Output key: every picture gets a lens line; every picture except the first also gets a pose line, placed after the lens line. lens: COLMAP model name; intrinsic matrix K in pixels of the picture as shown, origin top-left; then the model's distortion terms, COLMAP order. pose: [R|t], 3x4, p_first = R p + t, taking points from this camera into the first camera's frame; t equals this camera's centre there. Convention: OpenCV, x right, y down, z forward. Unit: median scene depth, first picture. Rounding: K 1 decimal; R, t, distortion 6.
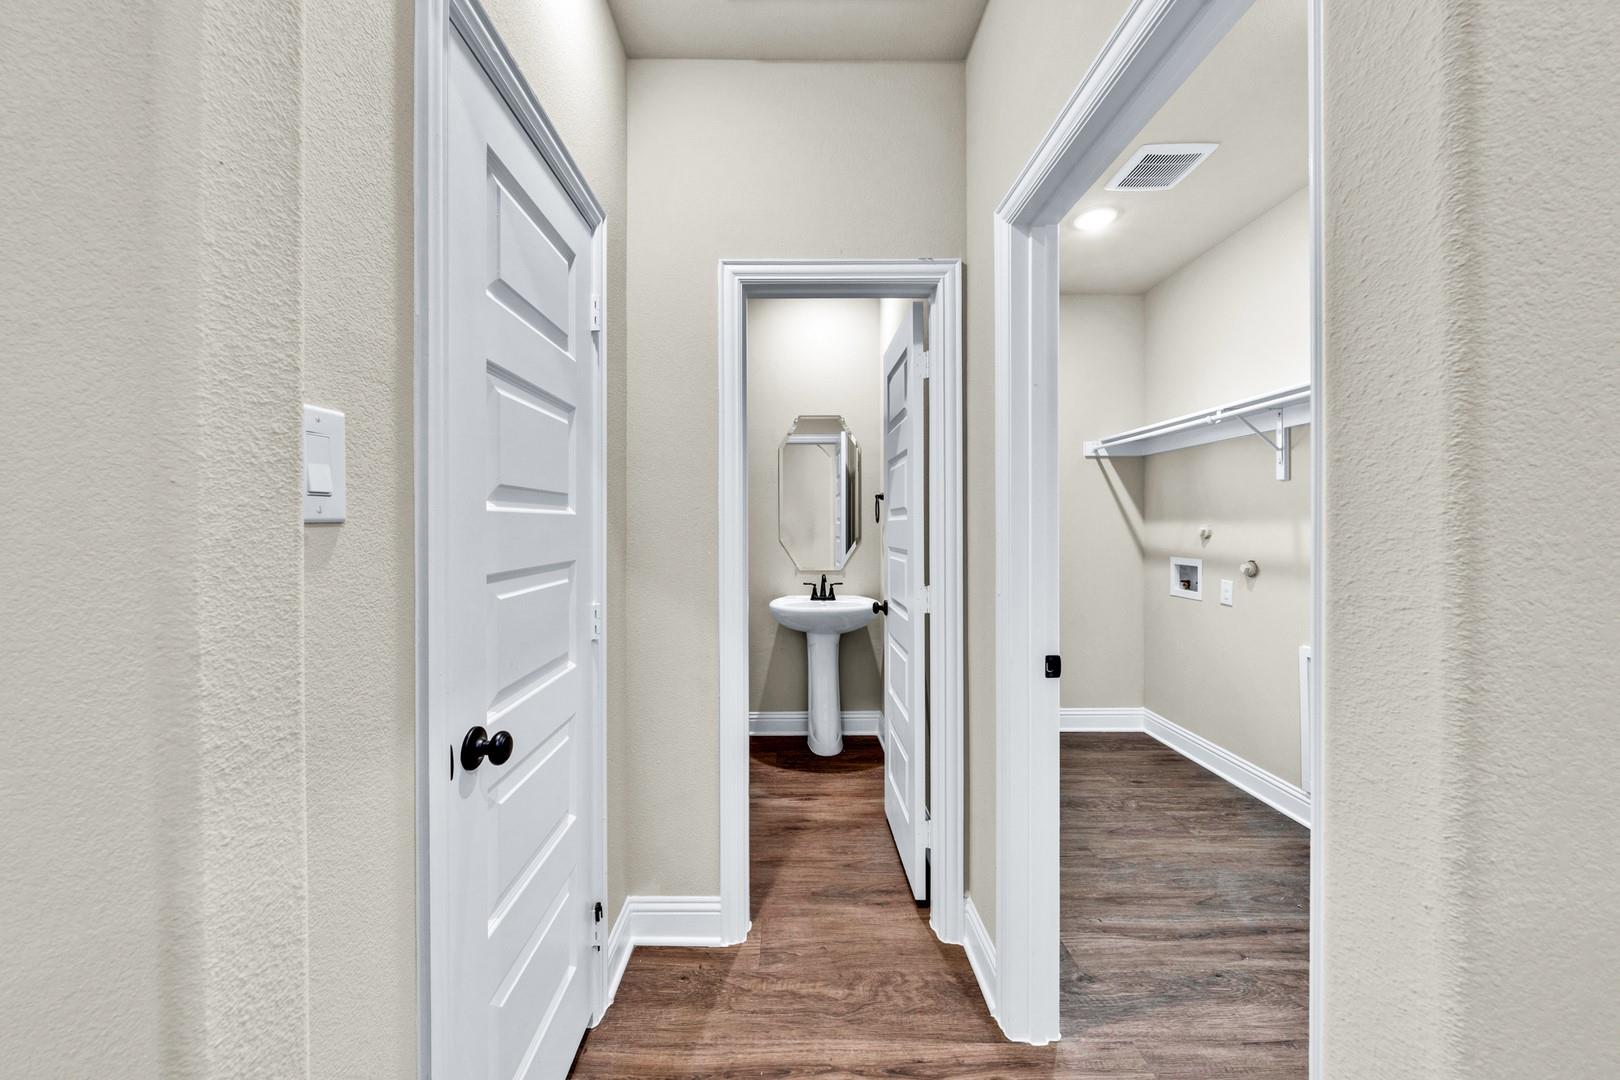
lens RADIAL K [[552.6, 0, 804.0], [0, 552.6, 527.3], [0, 0, 1]] dist [-0.004417, 0.000129]
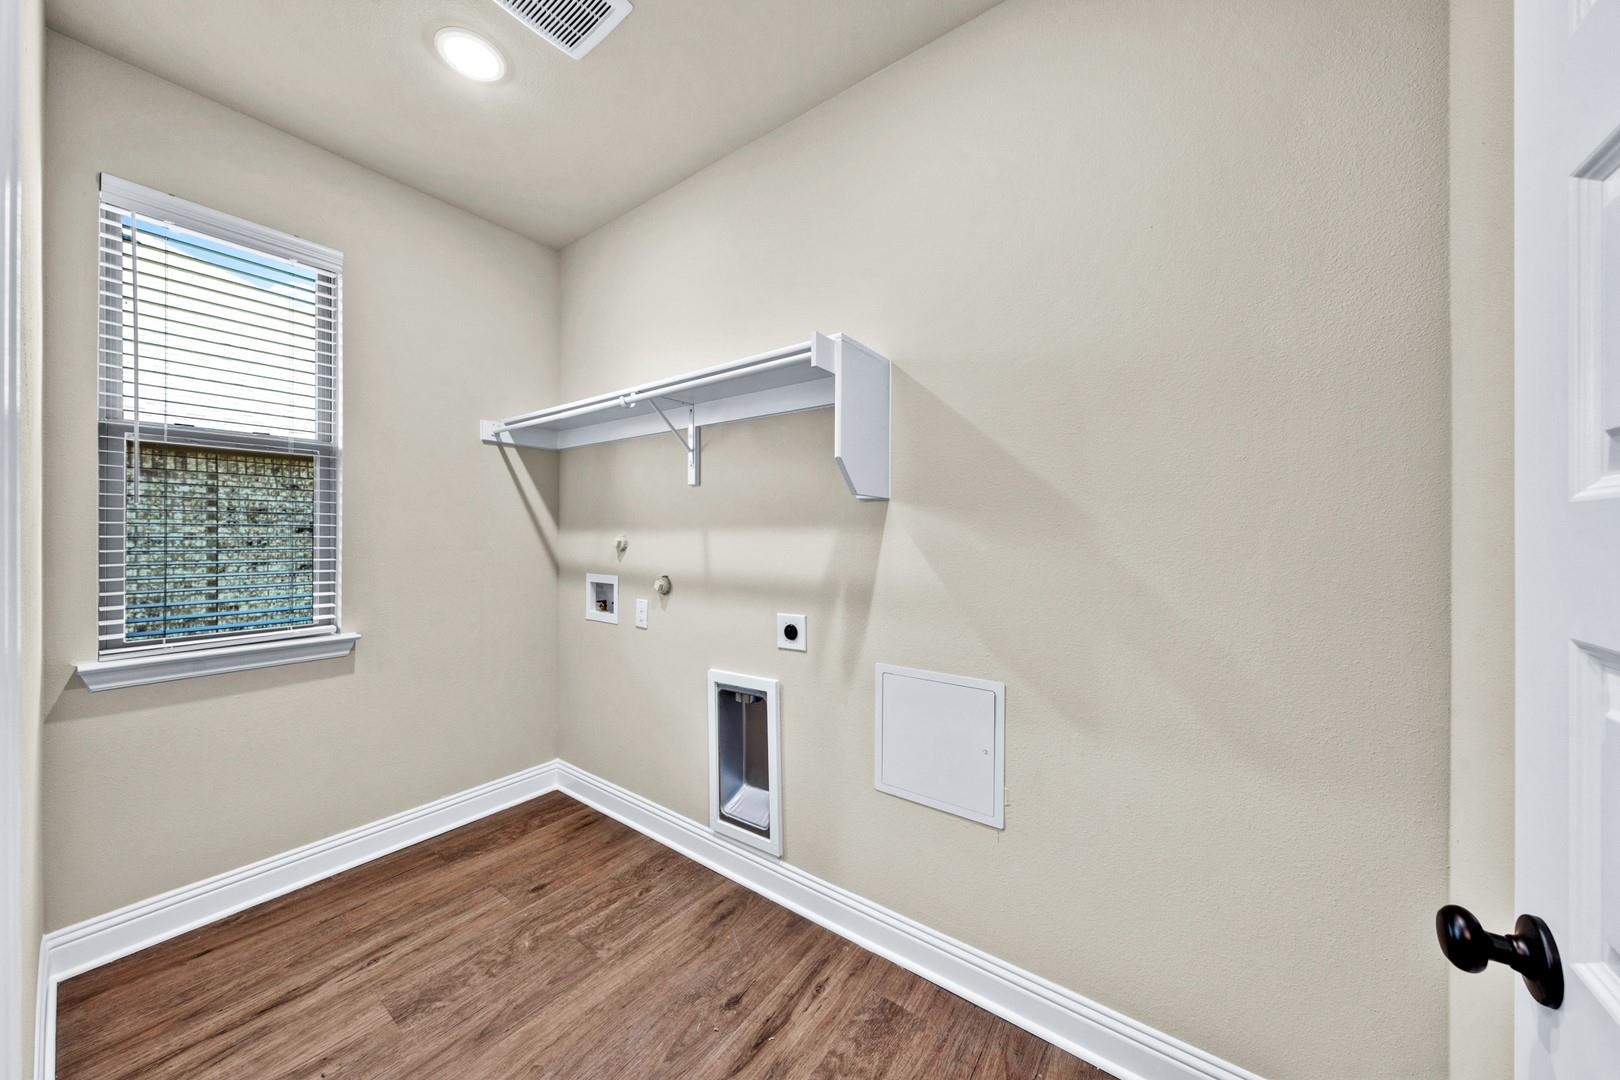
lens RADIAL K [[552.6, 0, 805.7], [0, 552.6, 535.7], [0, 0, 1]] dist [-0.004417, 0.000129]
pose [[0.594379, 0.004425, 0.804173, 0.245932], [-0.002358, 0.999990, -0.003759, -0.000637], [-0.804182, 0.000339, 0.594383, 0.307021]]
